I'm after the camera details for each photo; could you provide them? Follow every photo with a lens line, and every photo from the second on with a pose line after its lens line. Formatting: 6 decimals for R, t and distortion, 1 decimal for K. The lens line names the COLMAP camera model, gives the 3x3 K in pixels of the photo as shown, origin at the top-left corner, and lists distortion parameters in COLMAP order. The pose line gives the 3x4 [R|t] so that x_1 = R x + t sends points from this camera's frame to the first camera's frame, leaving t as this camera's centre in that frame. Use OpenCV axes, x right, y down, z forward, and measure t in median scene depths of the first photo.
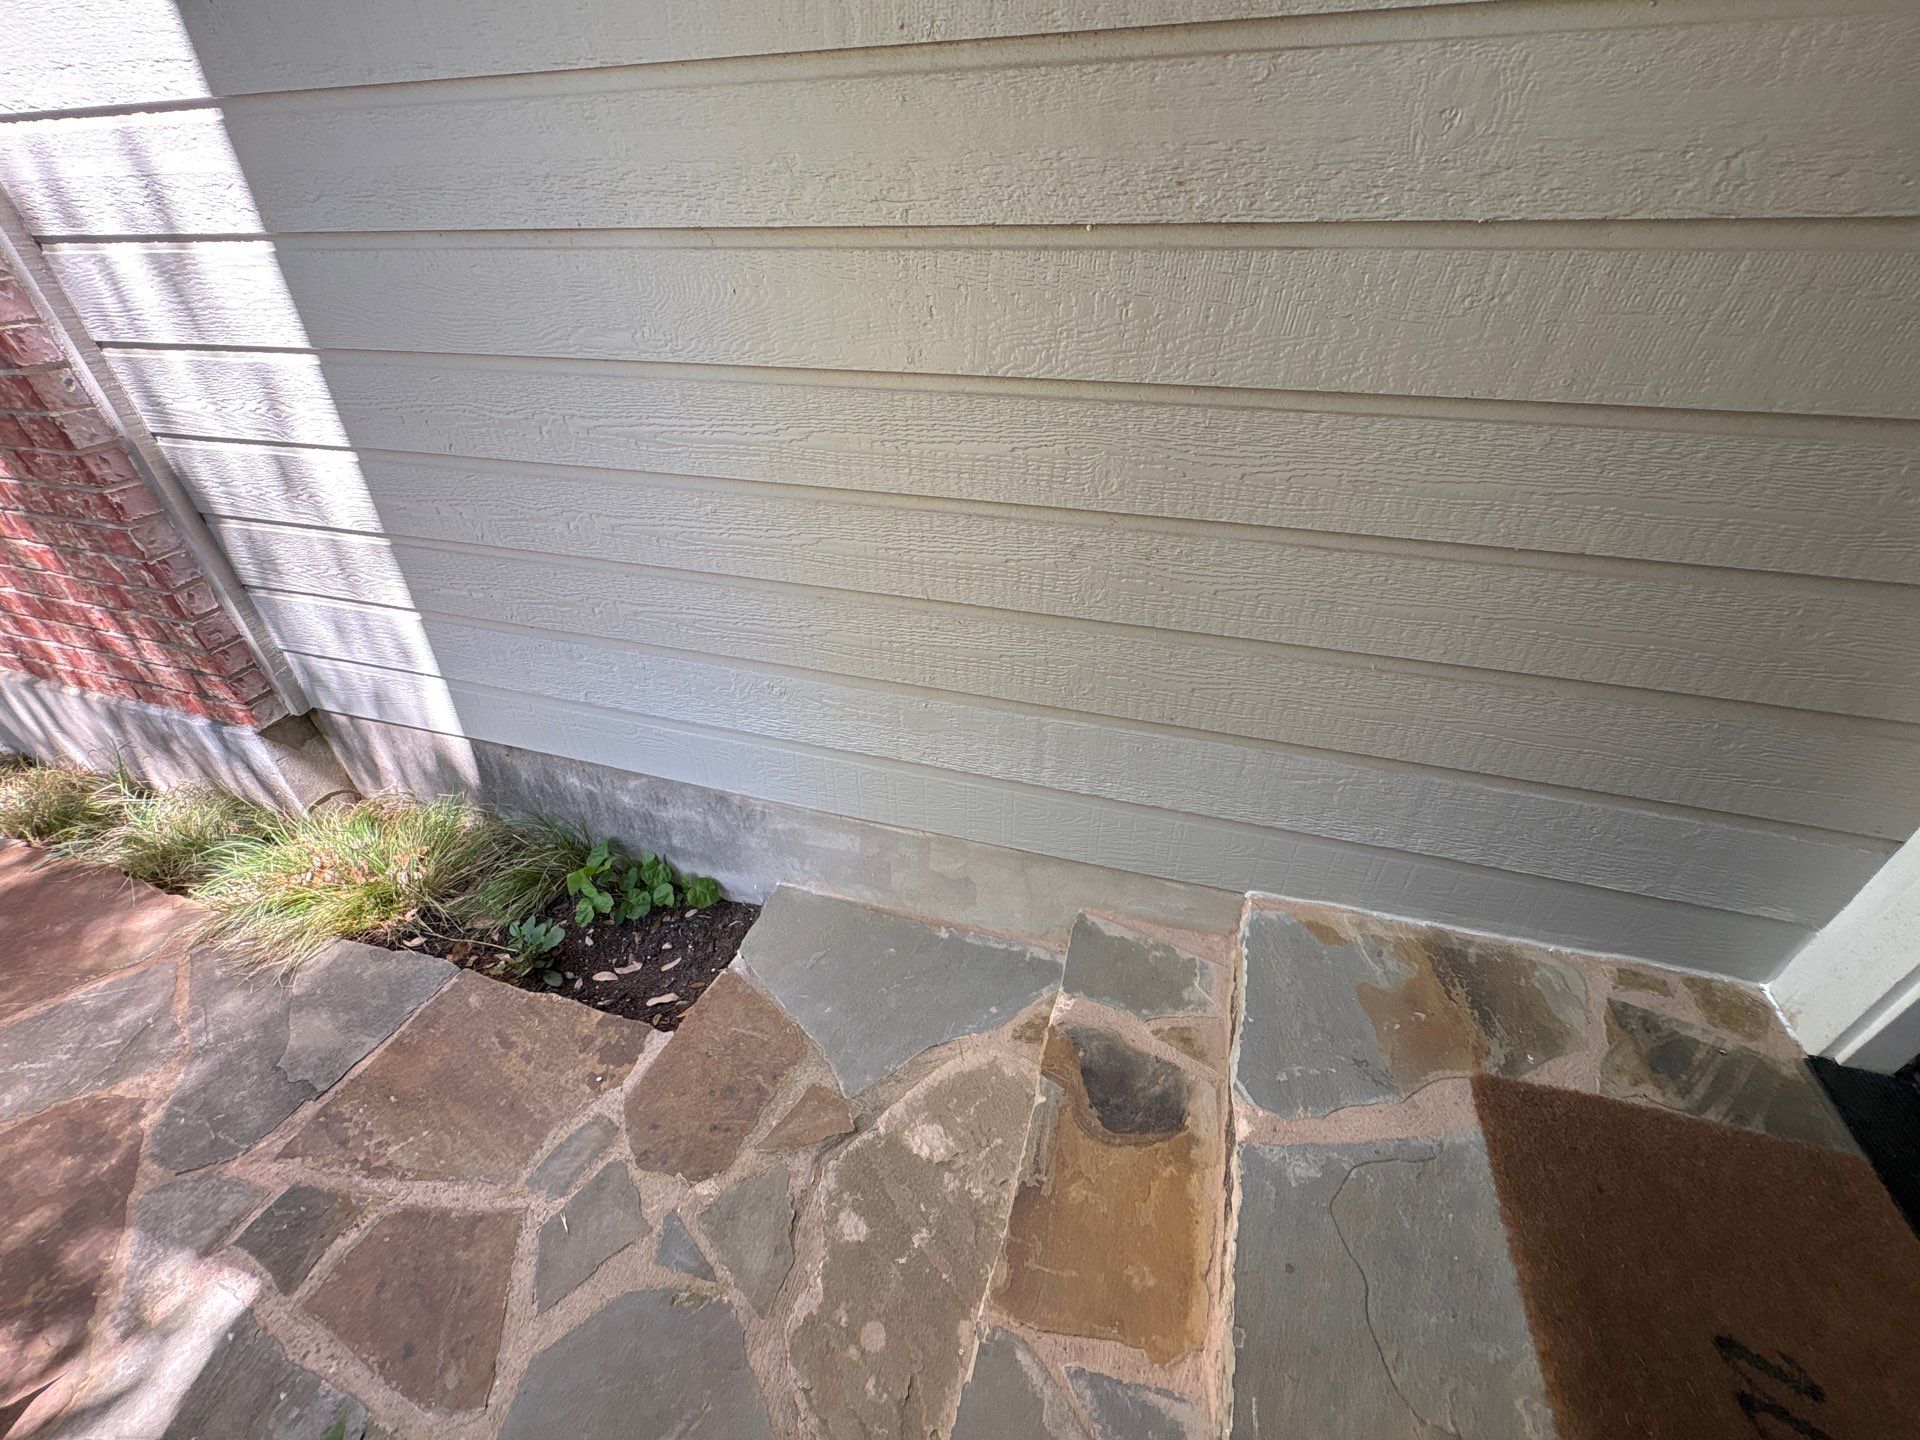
lens RADIAL K [[759.1, 0, 959.4], [0, 759.1, 716.7], [0, 0, 1]] dist [0.000801, 0.000257]
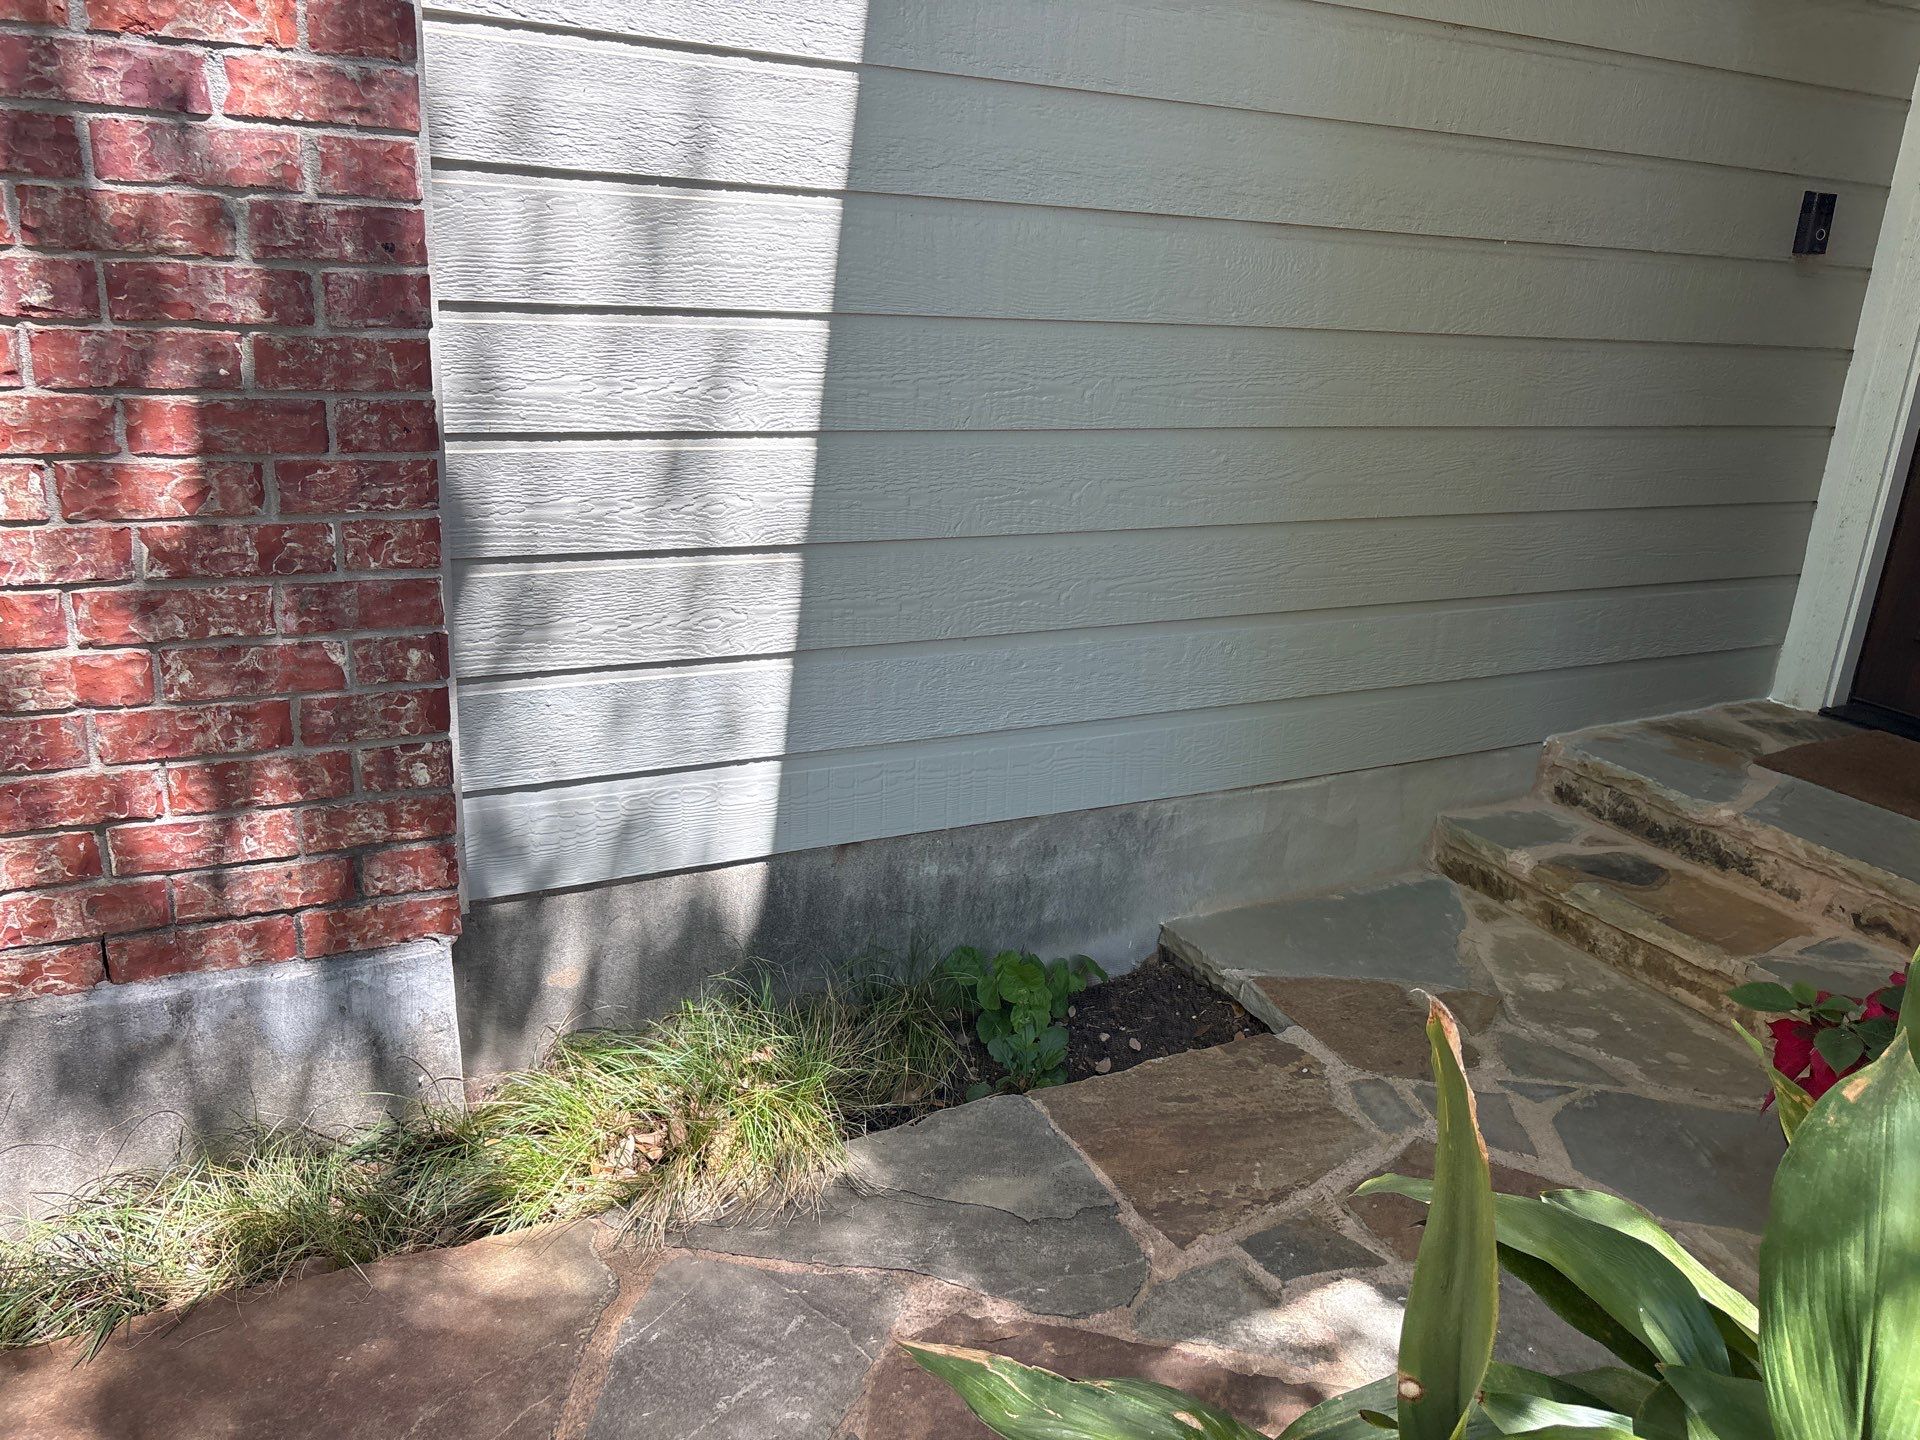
lens RADIAL K [[1382.7, 0, 960.0], [0, 1382.7, 720.0], [0, 0, 1]] dist [0.014872, 0.002530]
pose [[0.718065, -0.163018, 0.676615, -1.650568], [0.340334, 0.930263, -0.137053, 0.172433], [-0.607087, 0.328688, 0.723470, -0.044973]]
